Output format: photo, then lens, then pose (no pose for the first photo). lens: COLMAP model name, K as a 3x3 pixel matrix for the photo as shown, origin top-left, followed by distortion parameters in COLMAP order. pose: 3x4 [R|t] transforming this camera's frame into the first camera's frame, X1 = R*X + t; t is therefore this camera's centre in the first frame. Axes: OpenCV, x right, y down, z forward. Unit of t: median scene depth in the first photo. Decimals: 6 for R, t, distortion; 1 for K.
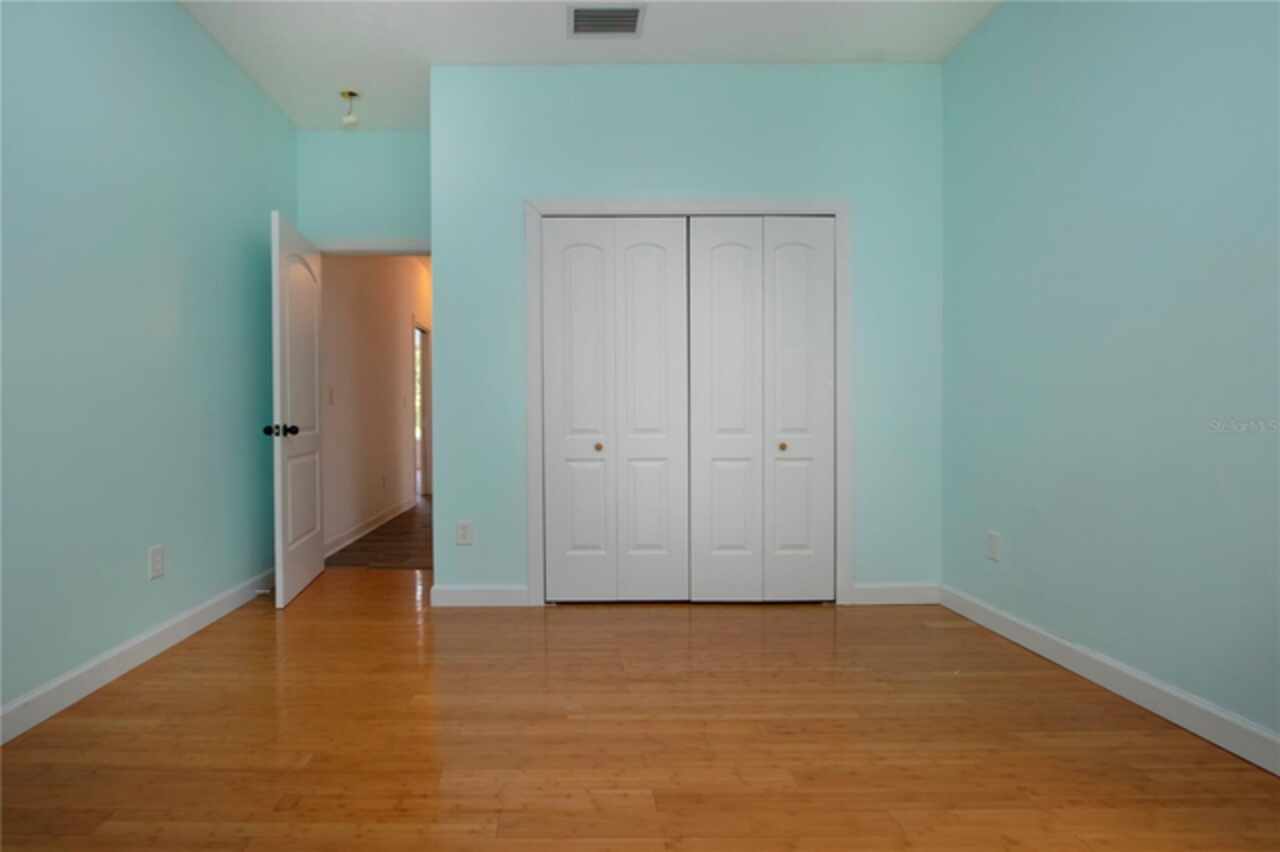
lens RADIAL K [[682.0, 0, 640.0], [0, 682.0, 426.0], [0, 0, 1]] dist [-0.049949, -0.000128]
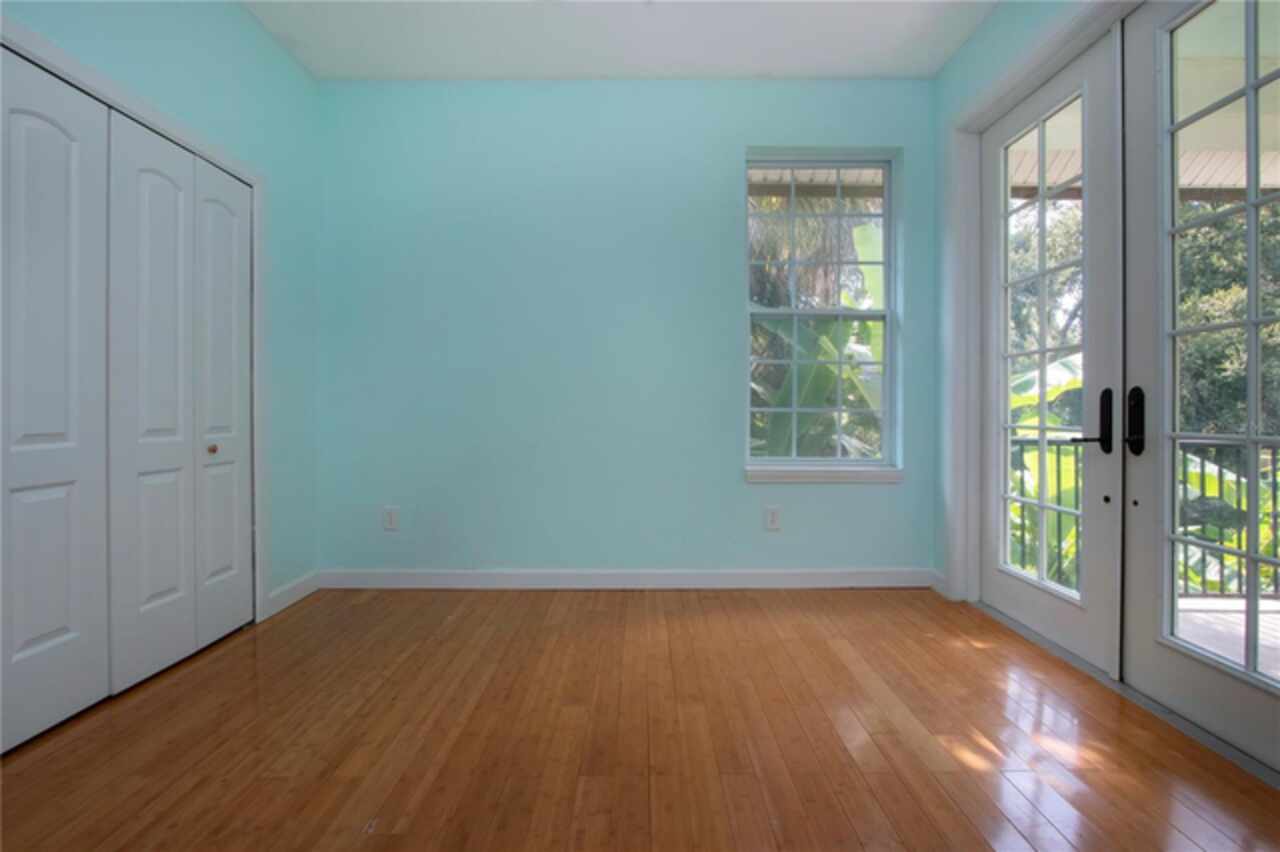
lens RADIAL K [[603.7, 0, 639.0], [0, 603.7, 405.8], [0, 0, 1]] dist [-0.047929, 0.000163]
pose [[0.010432, 0.003226, 0.999940, -0.475936], [0.026406, 0.999645, -0.003501, -0.005343], [-0.999597, 0.026440, 0.010343, 0.483793]]
